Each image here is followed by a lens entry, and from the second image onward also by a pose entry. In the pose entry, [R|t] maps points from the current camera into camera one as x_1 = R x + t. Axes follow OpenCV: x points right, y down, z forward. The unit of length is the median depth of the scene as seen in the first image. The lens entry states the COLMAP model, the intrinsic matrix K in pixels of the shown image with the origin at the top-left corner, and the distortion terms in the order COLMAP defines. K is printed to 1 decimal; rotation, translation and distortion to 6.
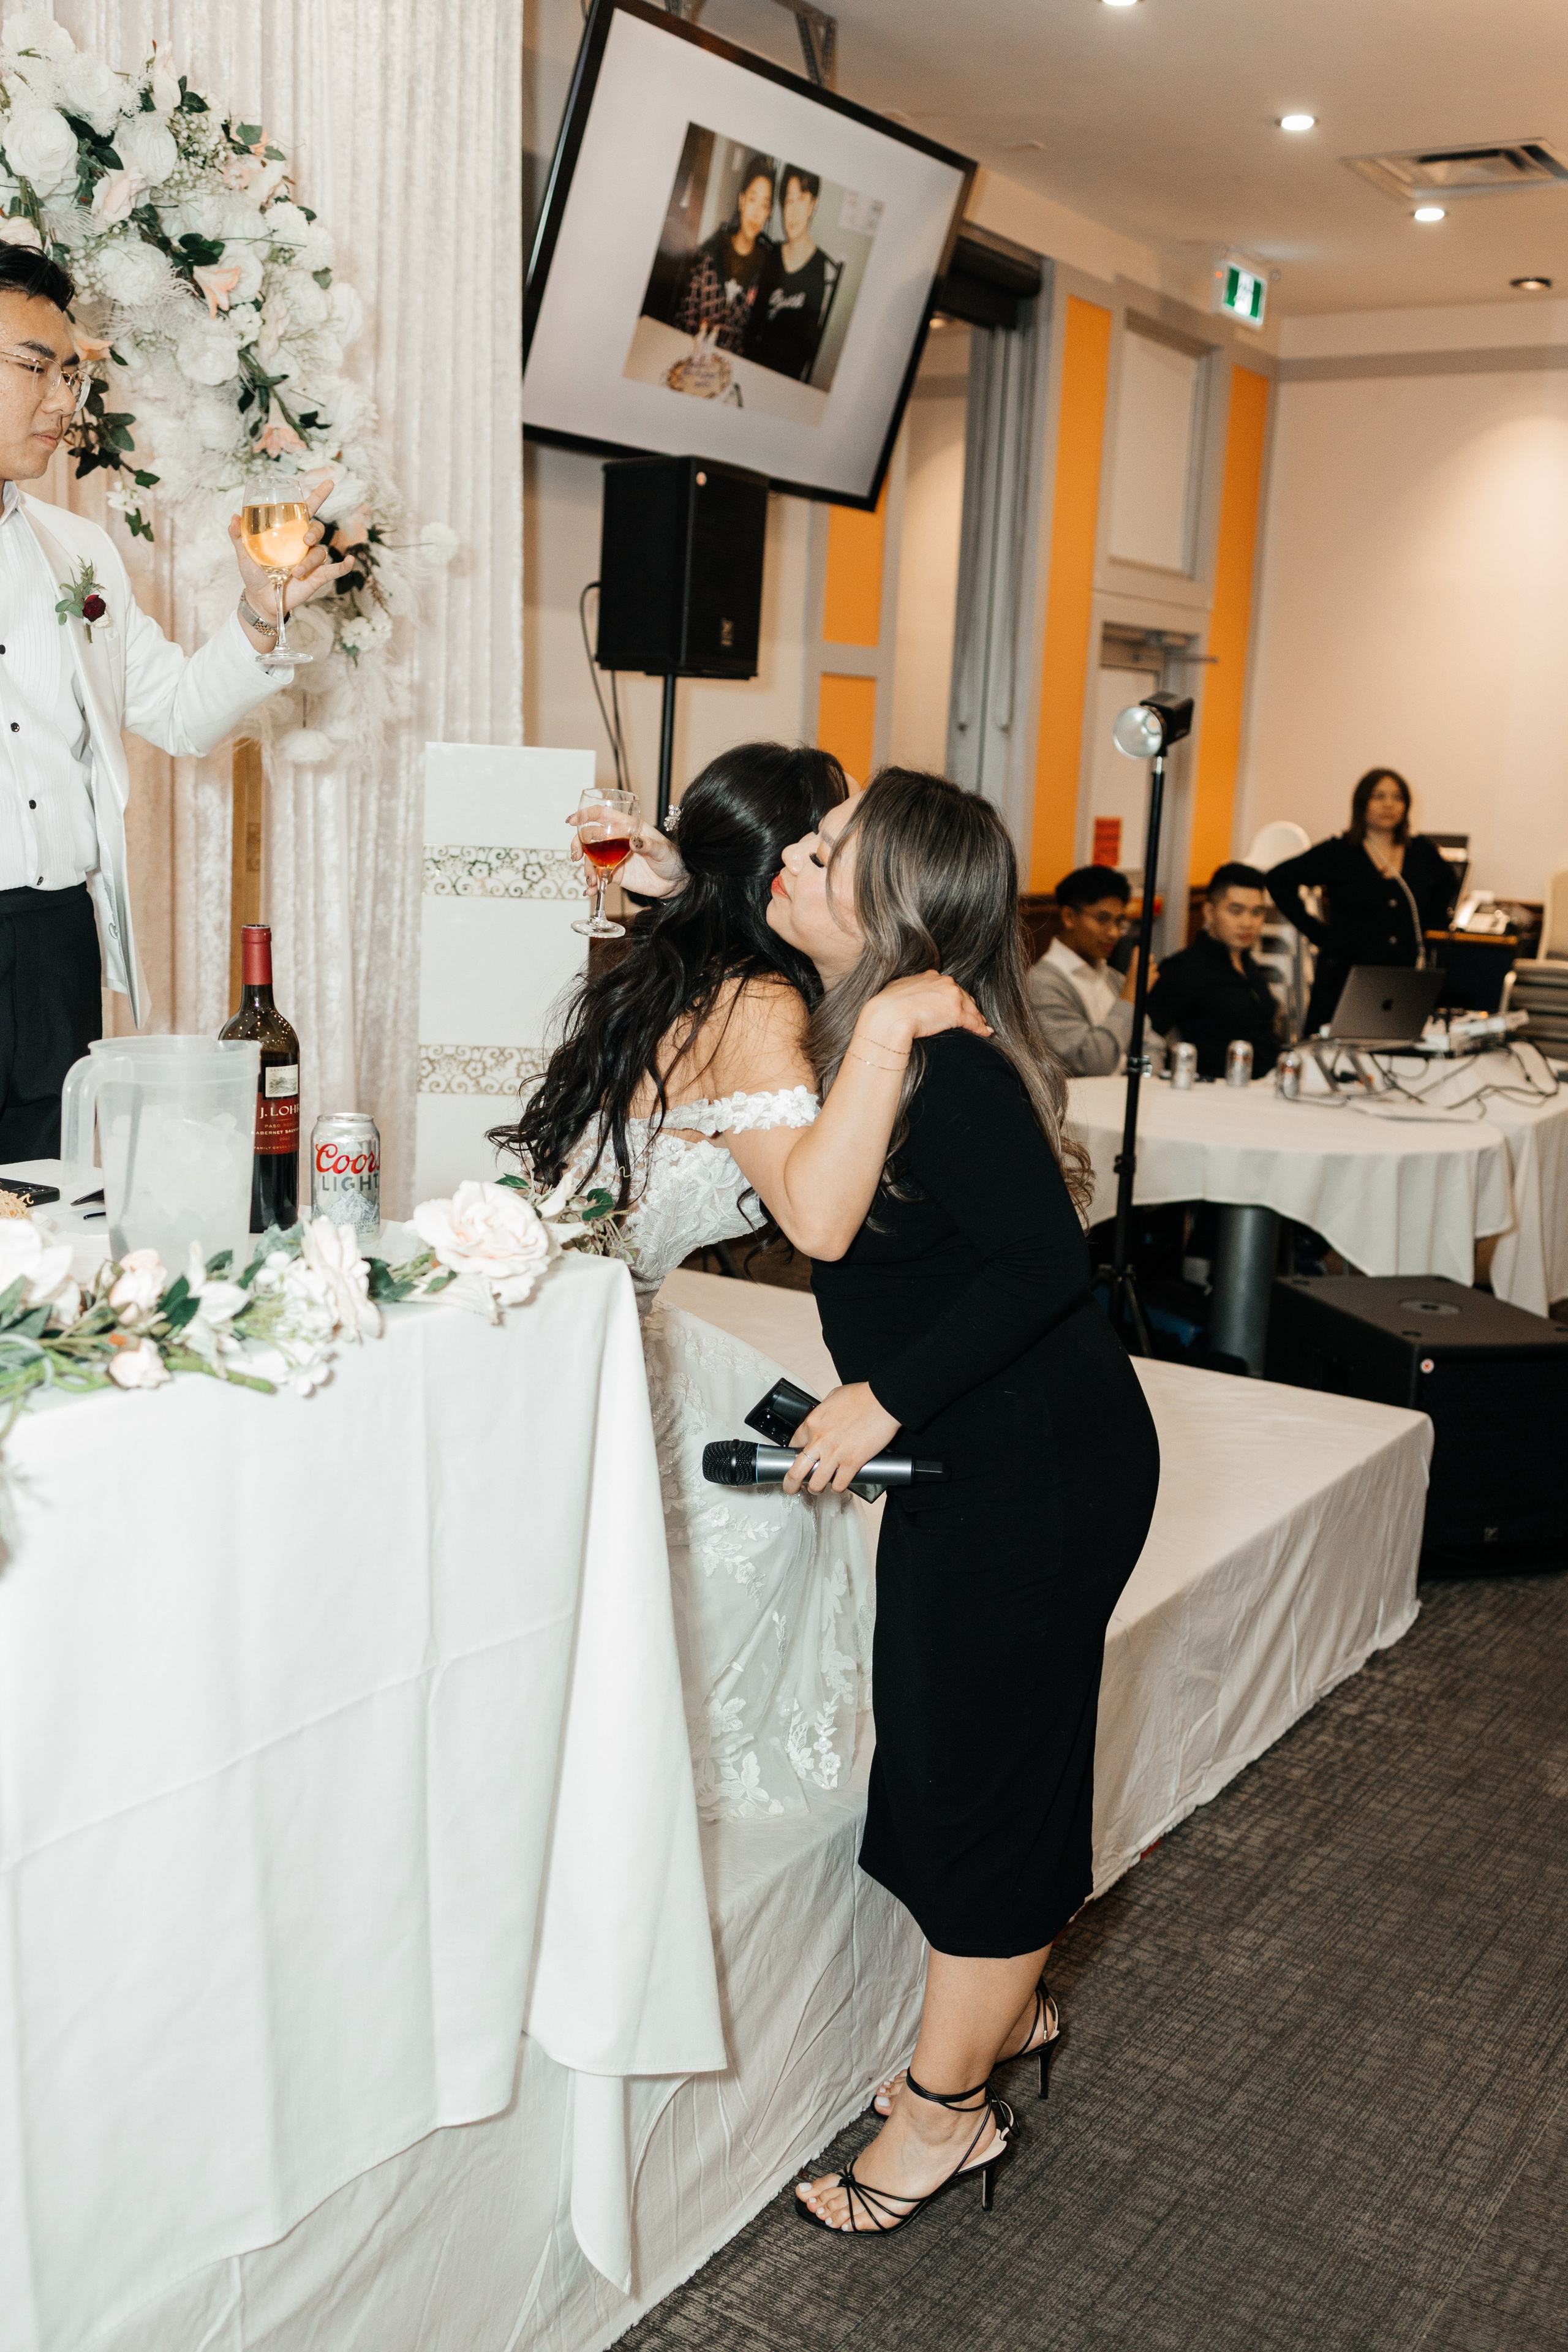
lens RADIAL K [[2344.6, 0, 784.0], [0, 2344.6, 1176.0], [0, 0, 1]] dist [0.001099, -0.004319]
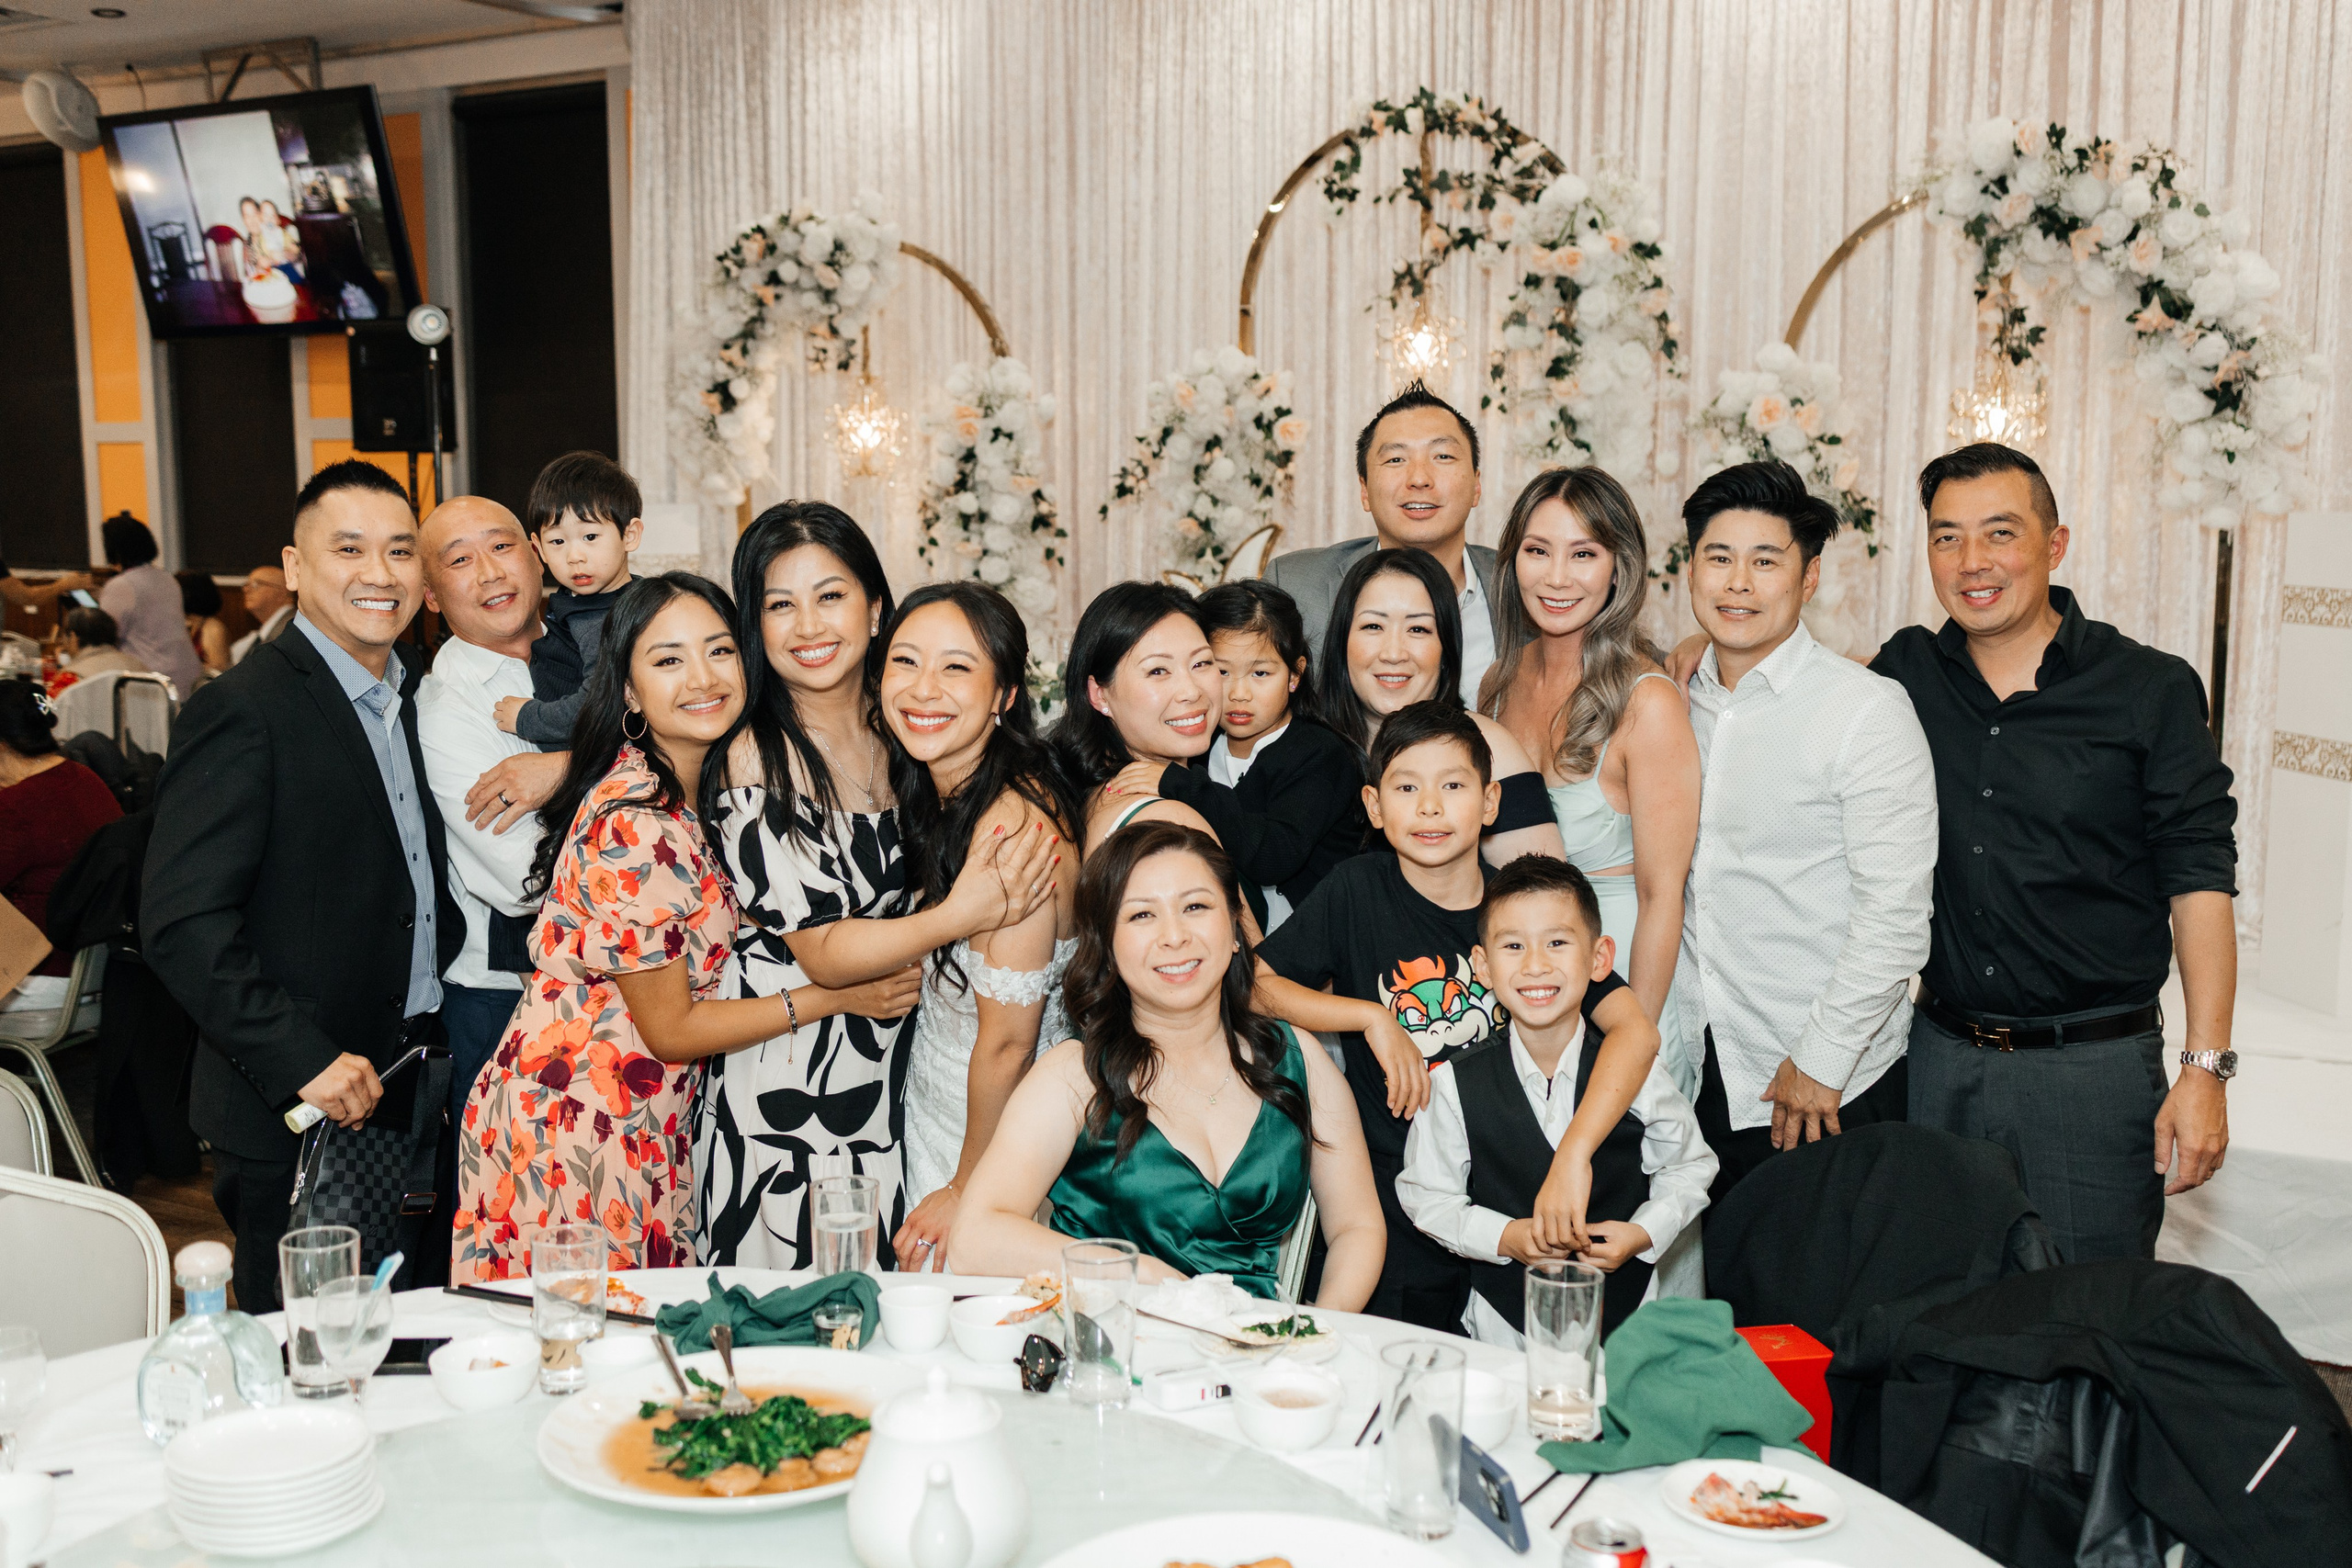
lens RADIAL K [[2344.4, 0, 1187.5], [0, 2344.4, 781.1], [0, 0, 1]] dist [0.001099, -0.004319]
pose [[0.044800, 0.084184, -0.995443, 1.409225], [-0.177322, 0.981290, 0.075006, -0.021130], [0.983133, 0.173154, 0.058889, 0.357681]]
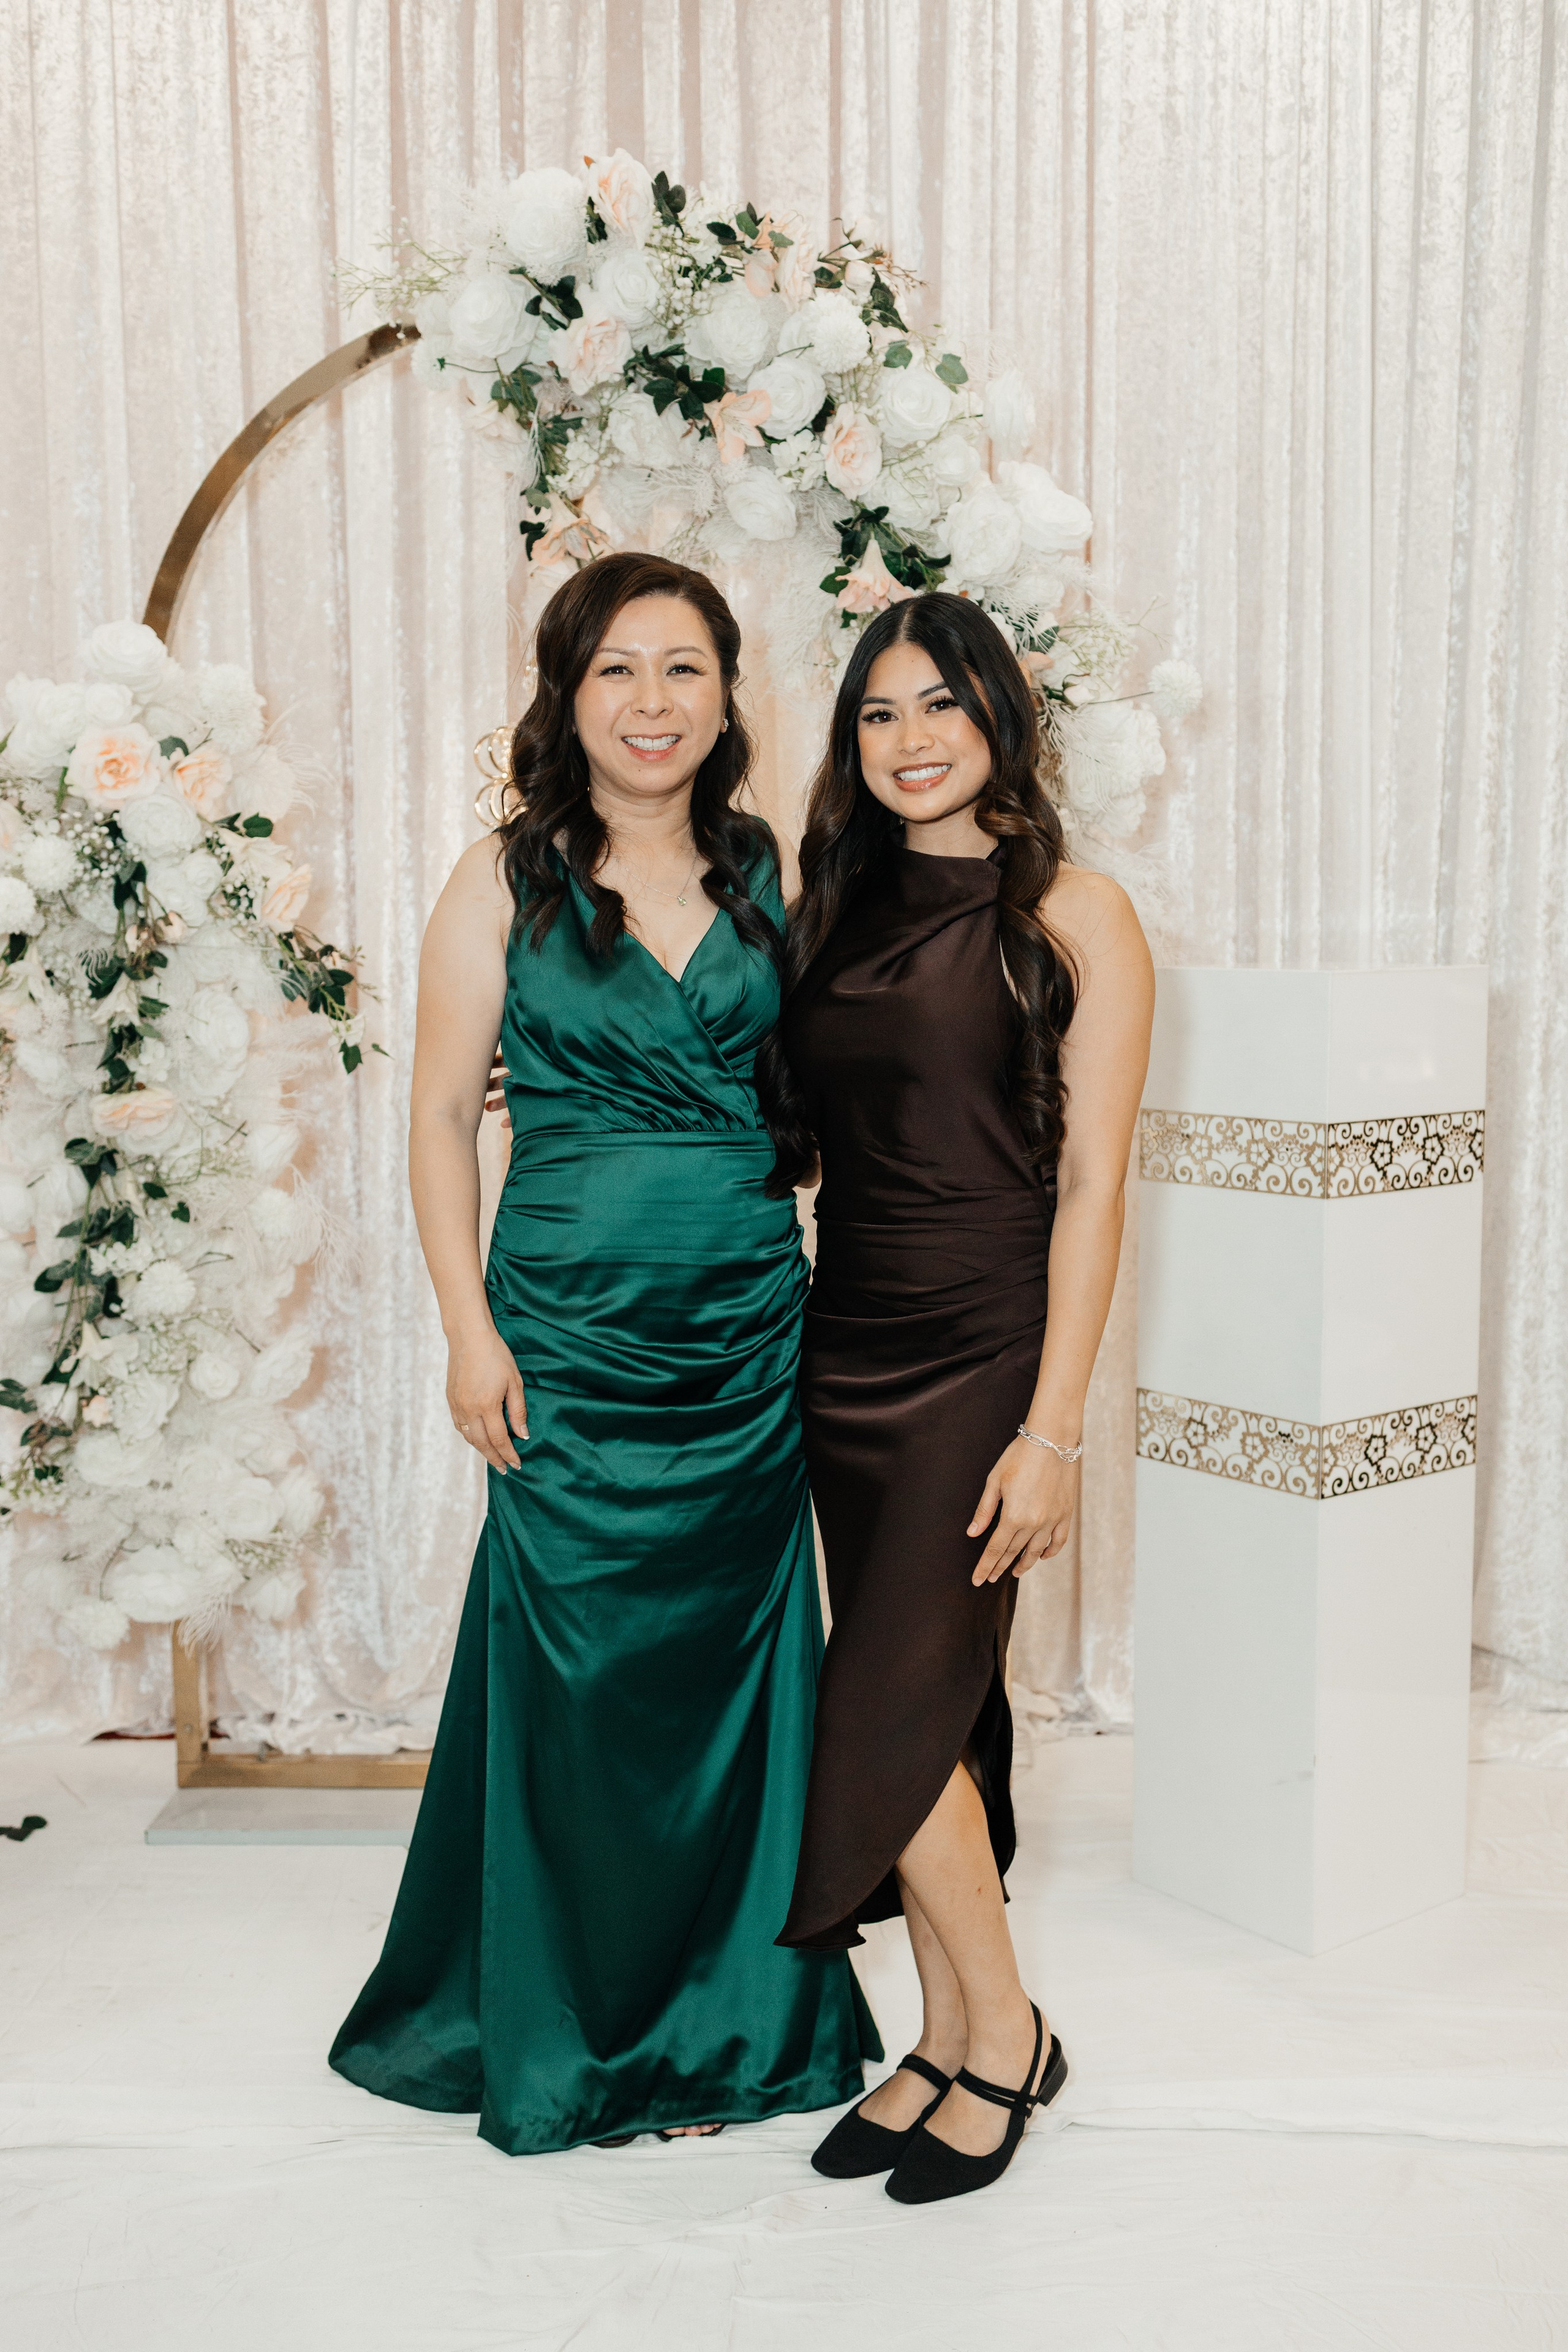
lens RADIAL K [[2413.8, 0, 808.5], [0, 2413.8, 1175.9], [0, 0, 1]] dist [0.008697, 0.011546]
pose [[0.512359, 0.045768, -0.857551, 0.498081], [-0.125603, 0.991834, -0.022108, -0.108927], [0.849537, 0.119038, 0.513924, 0.634580]]
